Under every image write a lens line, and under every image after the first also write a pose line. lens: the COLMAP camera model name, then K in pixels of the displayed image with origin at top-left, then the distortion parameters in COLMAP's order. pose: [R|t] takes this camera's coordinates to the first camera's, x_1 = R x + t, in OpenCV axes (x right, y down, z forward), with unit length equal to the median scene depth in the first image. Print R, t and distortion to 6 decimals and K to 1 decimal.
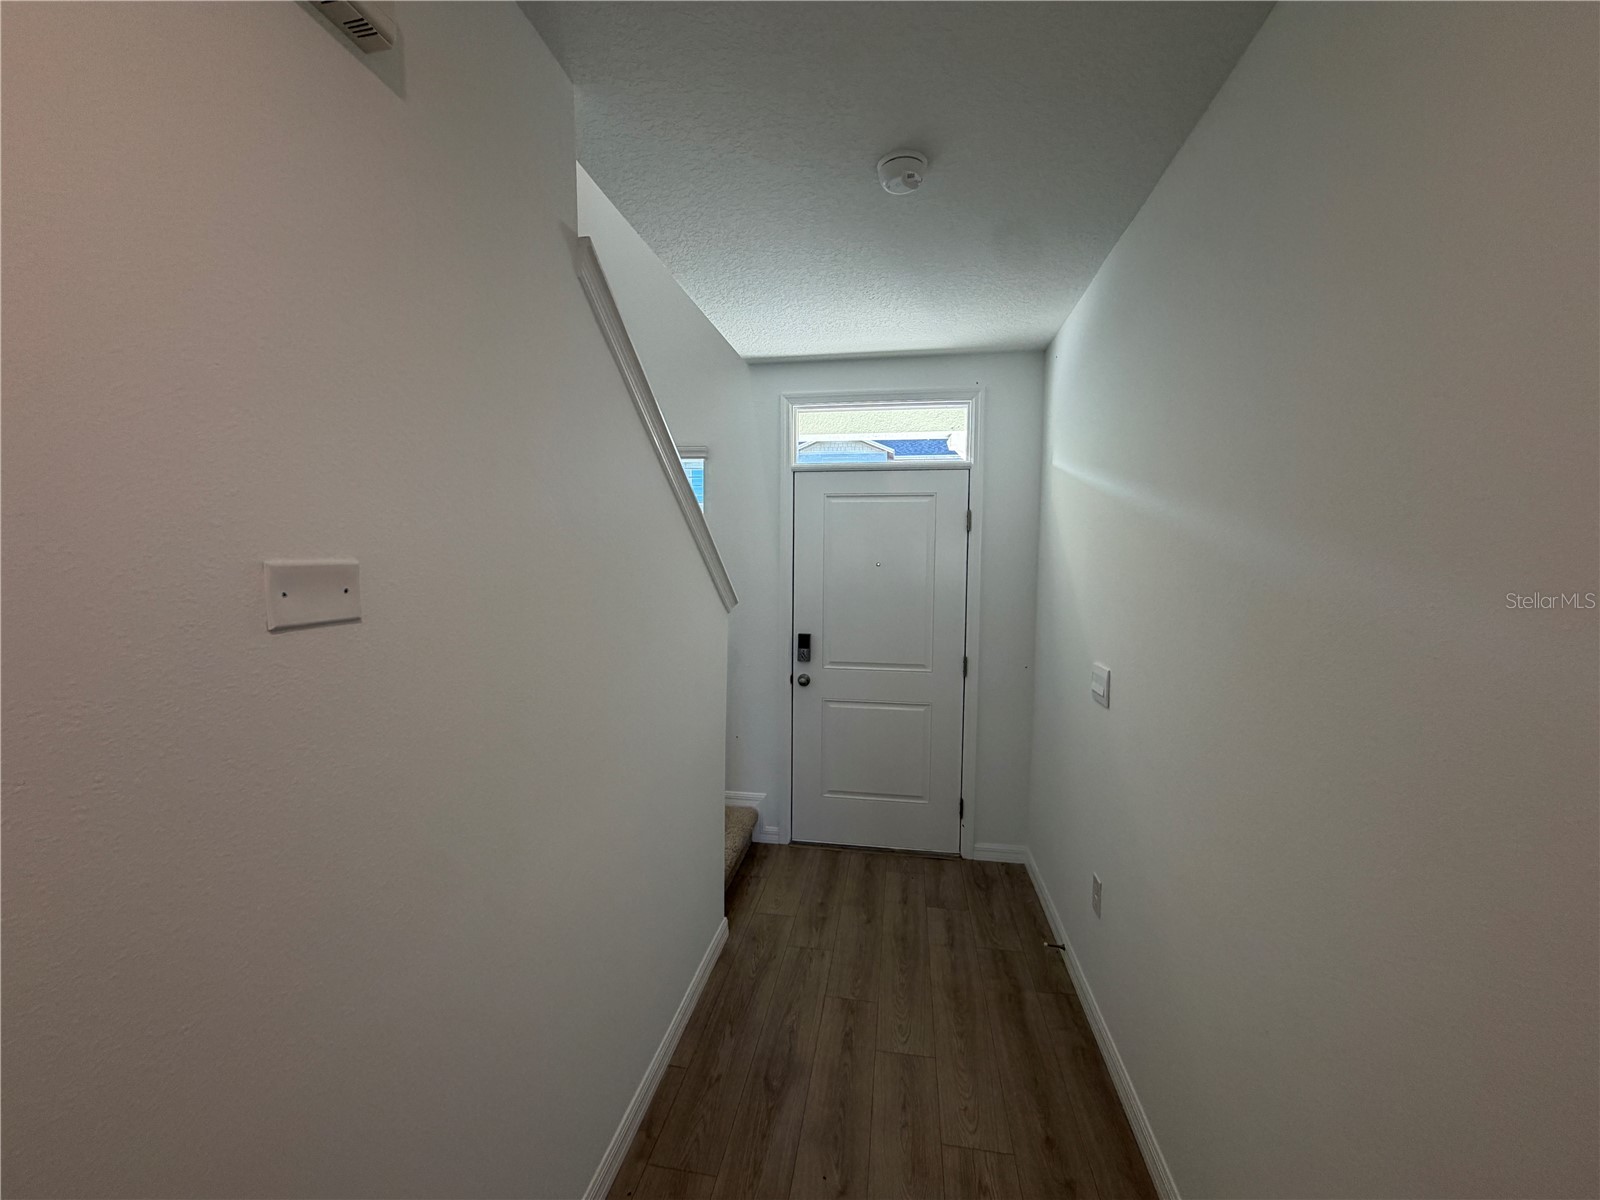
lens RADIAL K [[635.5, 0, 803.2], [0, 635.5, 604.5], [0, 0, 1]] dist [0.000442, 0.000316]
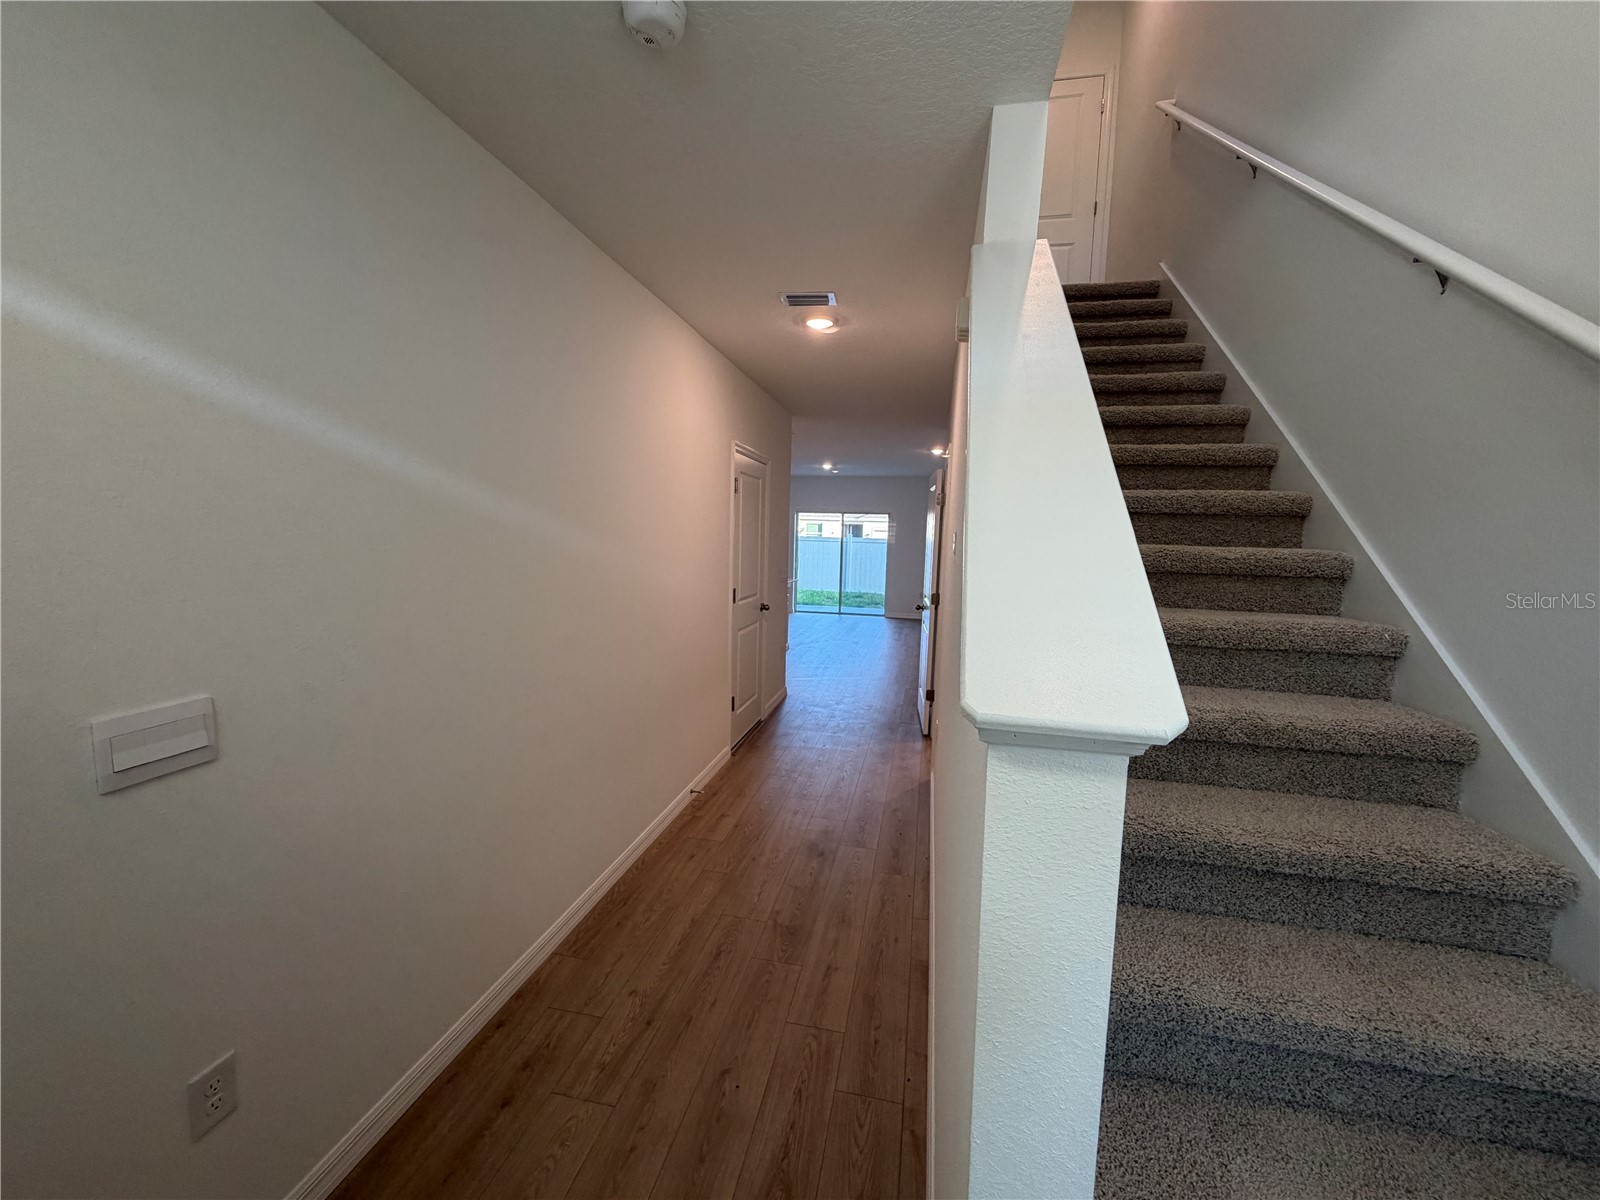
lens RADIAL K [[635.5, 0, 793.3], [0, 635.5, 596.6], [0, 0, 1]] dist [0.000442, 0.000316]
pose [[-0.997914, -0.039701, 0.050907, -0.076688], [-0.031268, 0.987121, 0.156888, -0.101771], [-0.056480, 0.154969, -0.986304, 1.748769]]
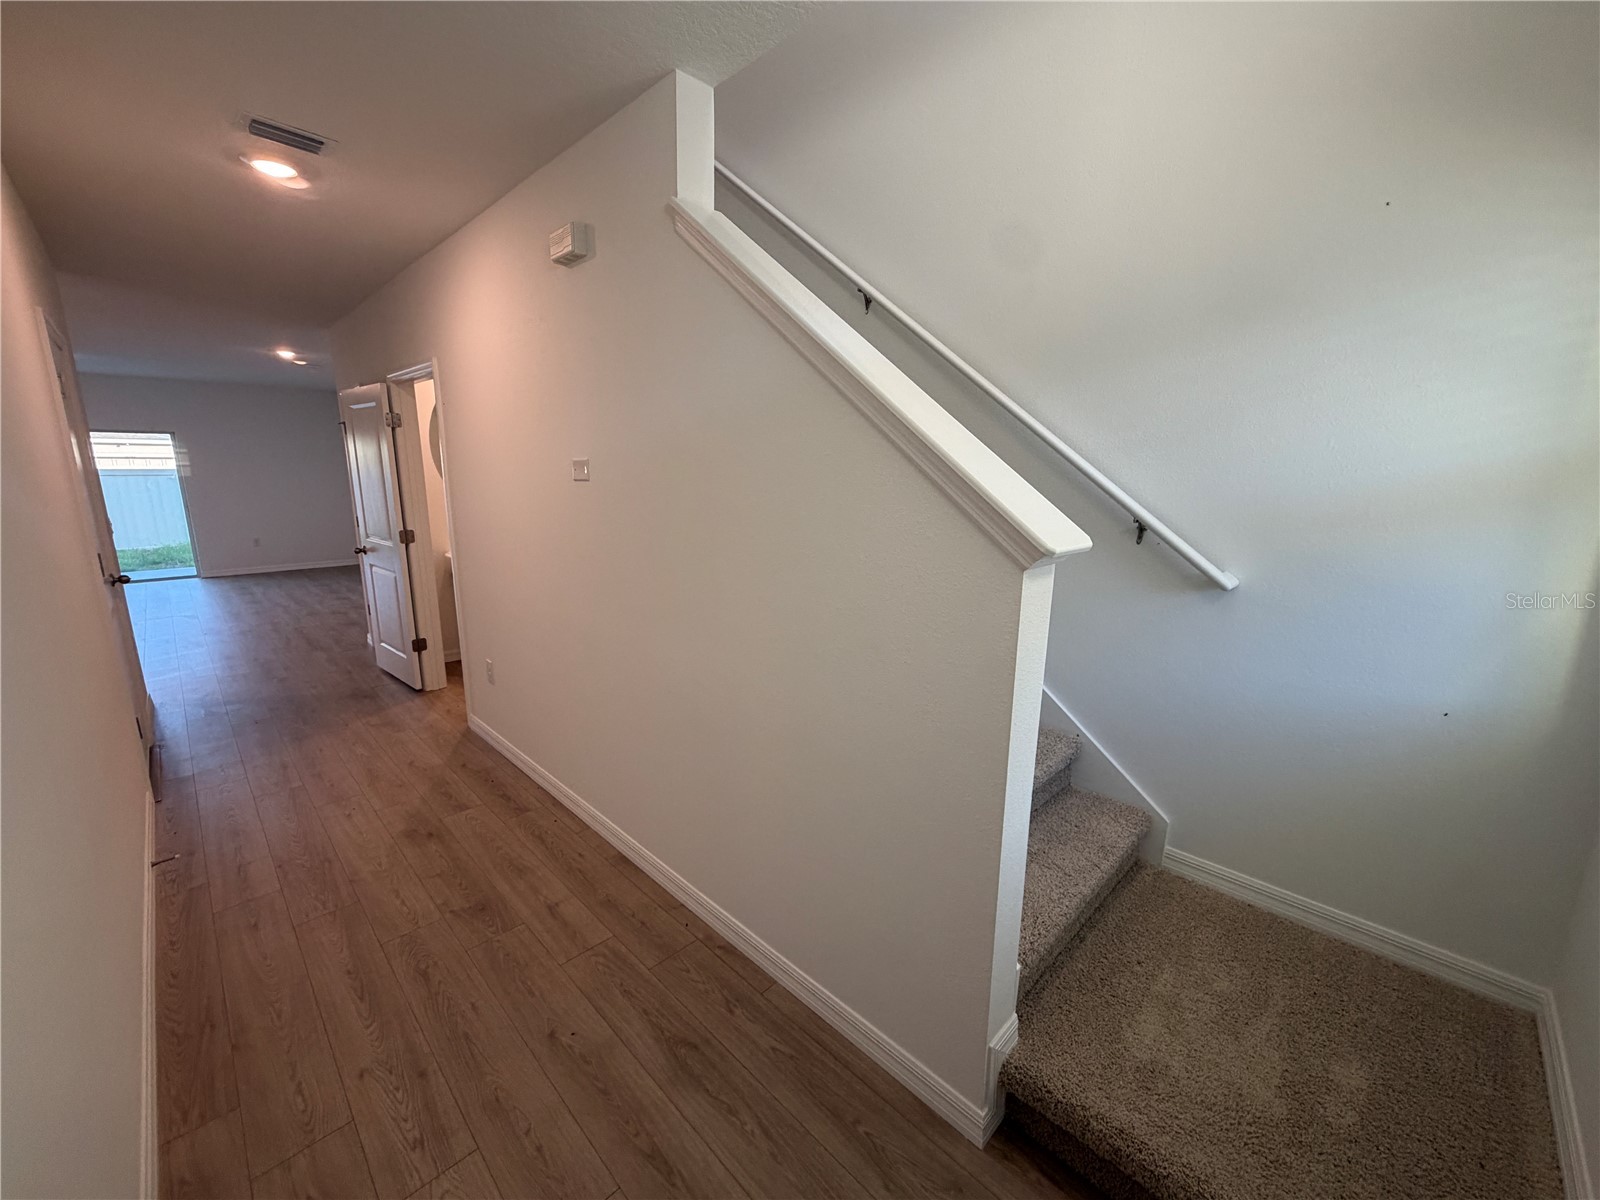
lens RADIAL K [[635.5, 0, 795.7], [0, 635.5, 600.6], [0, 0, 1]] dist [0.000442, 0.000316]
pose [[-0.594719, 0.150582, -0.789706, 0.501402], [-0.058157, 0.971669, 0.229077, -0.085129], [0.801828, 0.182163, -0.569112, 1.608571]]
